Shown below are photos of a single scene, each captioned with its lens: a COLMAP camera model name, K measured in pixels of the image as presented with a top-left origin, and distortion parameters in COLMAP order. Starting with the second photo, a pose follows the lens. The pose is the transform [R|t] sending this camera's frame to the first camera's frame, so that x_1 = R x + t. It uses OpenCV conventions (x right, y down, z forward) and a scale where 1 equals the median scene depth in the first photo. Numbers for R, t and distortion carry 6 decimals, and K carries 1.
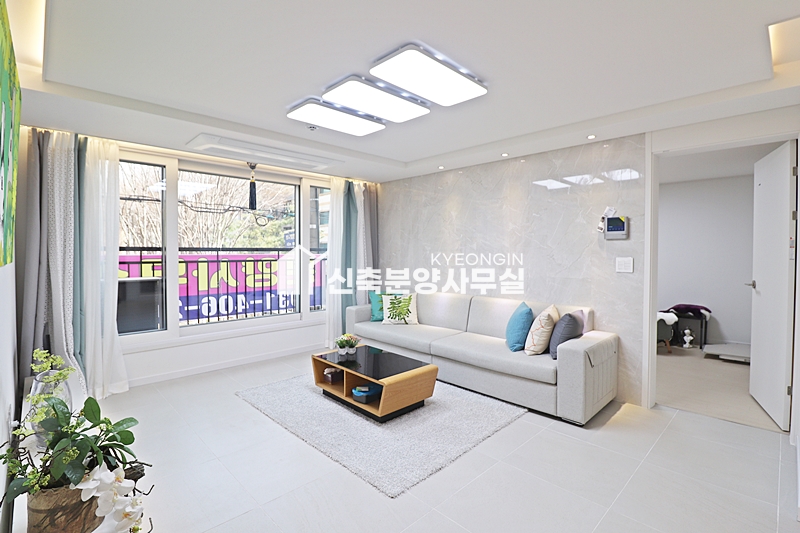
lens RADIAL K [[373.0, 0, 401.7], [0, 373.0, 267.0], [0, 0, 1]] dist [-0.005955, -0.008434]
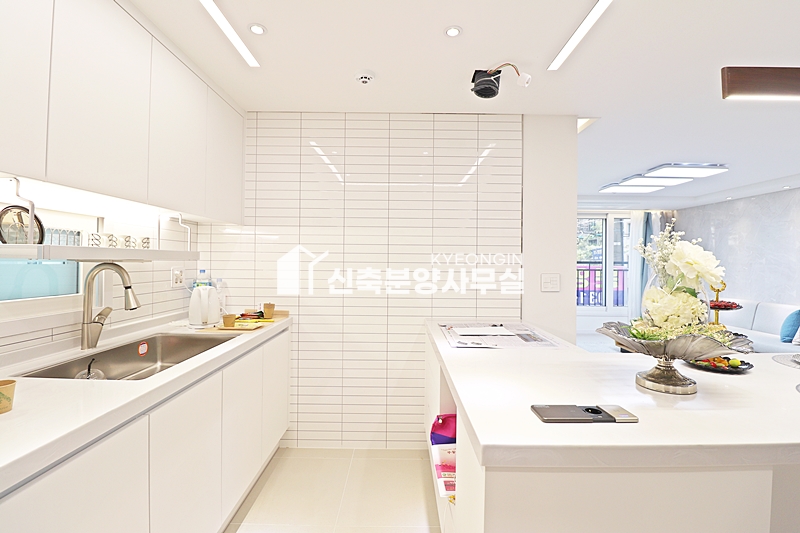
lens RADIAL K [[373.0, 0, 402.9], [0, 373.0, 259.3], [0, 0, 1]] dist [-0.005955, -0.008434]
pose [[0.722393, -0.002777, -0.691477, 0.160484], [-0.032293, 0.998765, -0.037748, 0.019383], [0.690728, 0.049599, 0.721411, -0.604352]]
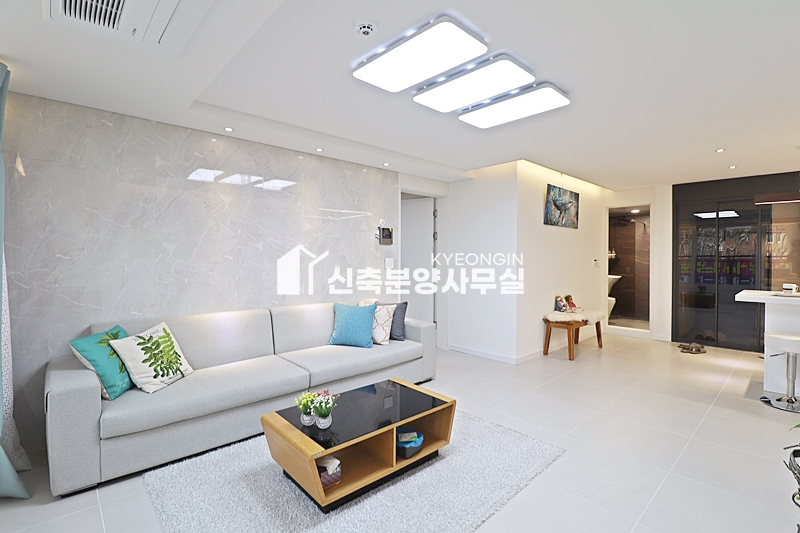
lens RADIAL K [[373.0, 0, 407.7], [0, 373.0, 265.0], [0, 0, 1]] dist [-0.005955, -0.008434]
pose [[0.027416, -0.022517, 0.999370, -0.529257], [0.042015, 0.998889, 0.021354, -0.017882], [-0.998741, 0.041403, 0.028332, 0.613862]]
